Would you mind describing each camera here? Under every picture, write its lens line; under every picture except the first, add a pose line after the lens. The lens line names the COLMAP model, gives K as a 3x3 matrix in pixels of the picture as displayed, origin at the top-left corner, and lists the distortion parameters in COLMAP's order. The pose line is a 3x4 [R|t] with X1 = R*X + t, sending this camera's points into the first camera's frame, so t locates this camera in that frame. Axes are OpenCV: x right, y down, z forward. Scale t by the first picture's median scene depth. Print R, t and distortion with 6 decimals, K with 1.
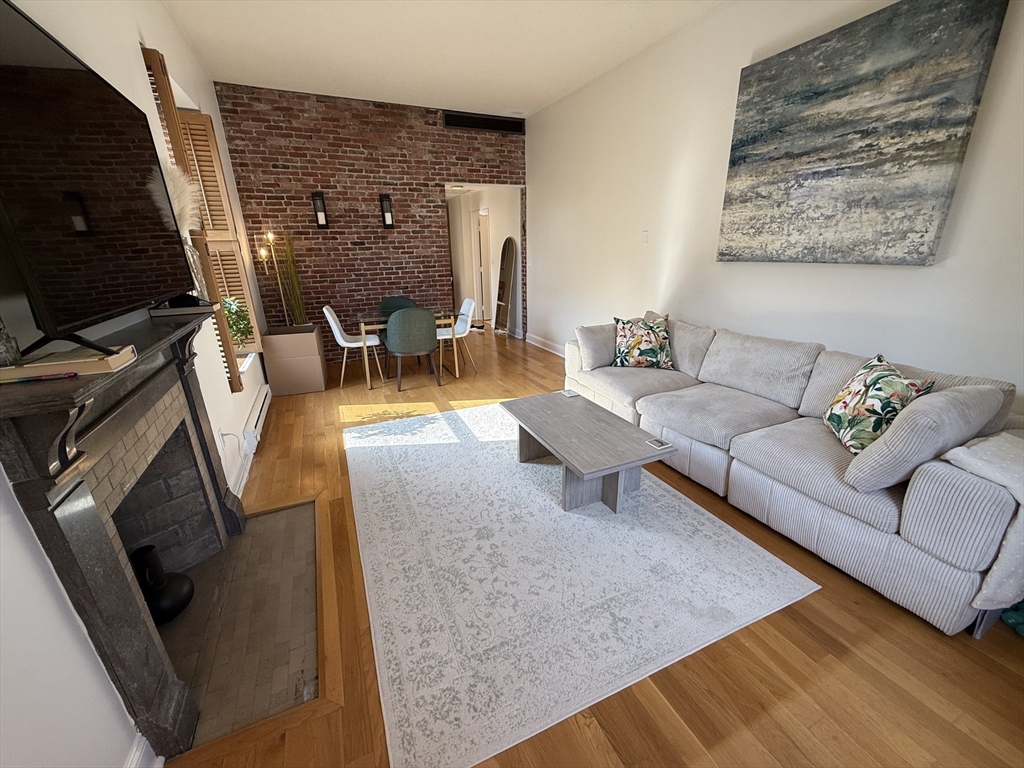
lens RADIAL K [[408.4, 0, 510.4], [0, 408.4, 382.7], [0, 0, 1]] dist [0.001621, 0.000481]
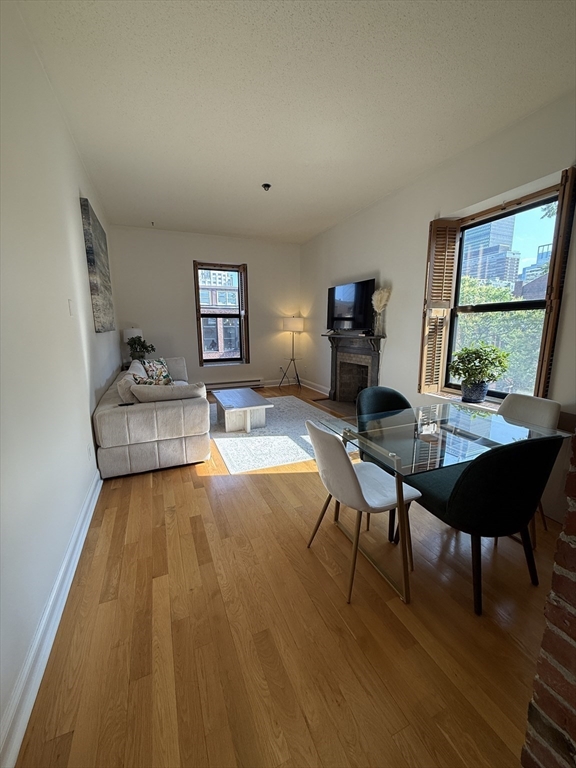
lens RADIAL K [[306.3, 0, 287.5], [0, 306.3, 382.5], [0, 0, 1]] dist [0.001621, 0.000481]
pose [[-0.999590, 0.018302, 0.022007, -0.073637], [0.026680, 0.874229, 0.484780, -0.412773], [-0.010367, 0.485168, -0.874359, 1.307546]]
